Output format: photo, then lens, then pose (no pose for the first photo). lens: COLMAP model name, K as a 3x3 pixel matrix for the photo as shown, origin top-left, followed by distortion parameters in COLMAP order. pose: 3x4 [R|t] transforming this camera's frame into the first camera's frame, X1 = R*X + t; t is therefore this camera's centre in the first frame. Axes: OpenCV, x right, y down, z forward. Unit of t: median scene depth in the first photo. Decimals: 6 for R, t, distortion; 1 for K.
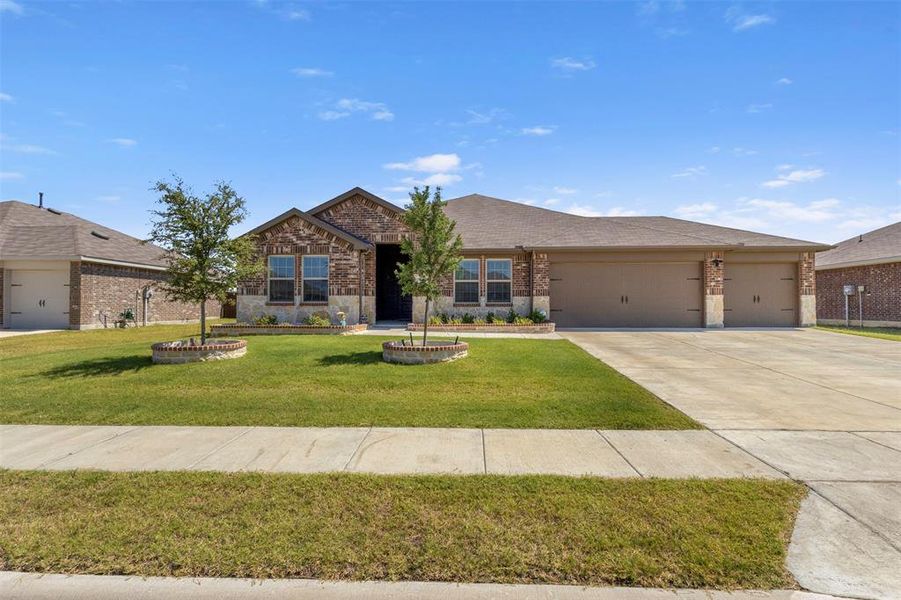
lens RADIAL K [[415.6, 0, 450.5], [0, 415.6, 300.0], [0, 0, 1]] dist [0.000148, 0.000091]
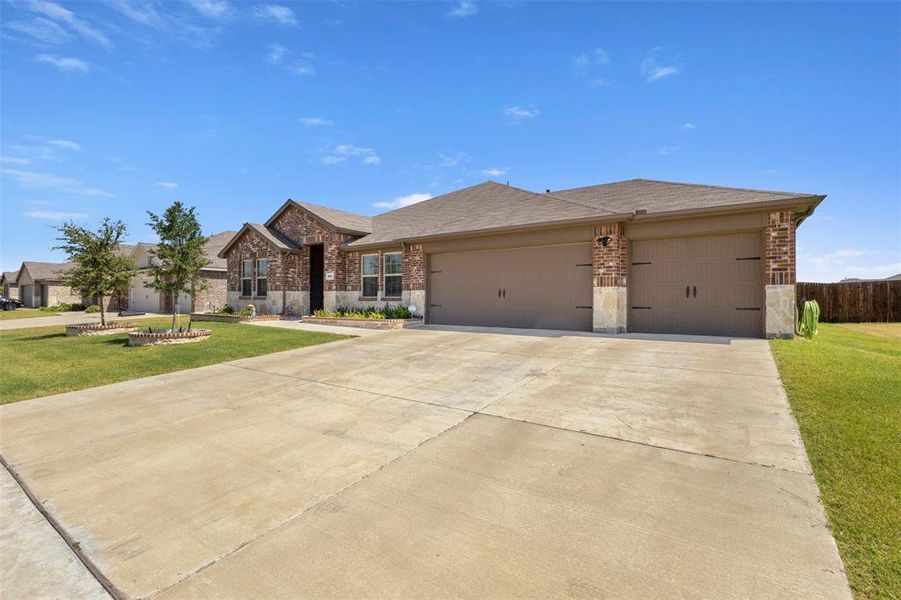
lens RADIAL K [[415.6, 0, 450.5], [0, 415.6, 300.0], [0, 0, 1]] dist [0.000148, 0.000091]
pose [[0.838136, 0.004887, -0.545440, 0.812180], [0.006139, 0.999812, 0.018391, -0.003837], [0.545427, -0.018763, 0.837948, 0.260230]]
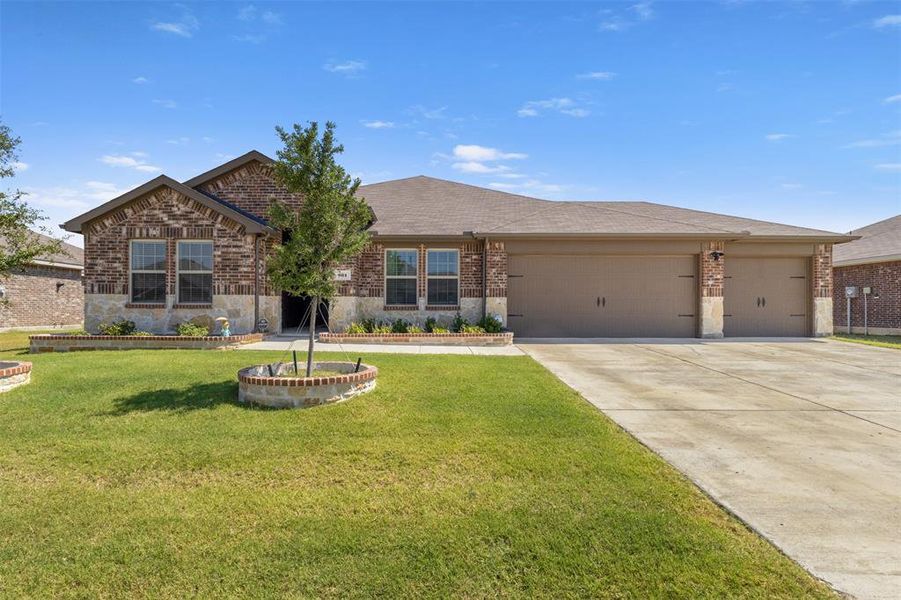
lens RADIAL K [[431.7, 0, 430.7], [0, 431.7, 305.8], [0, 0, 1]] dist [0.000615, -0.000061]
pose [[0.998745, 0.003925, 0.049933, 0.056729], [-0.004404, 0.999945, 0.009474, -0.000124], [-0.049893, -0.009682, 0.998708, 0.204810]]
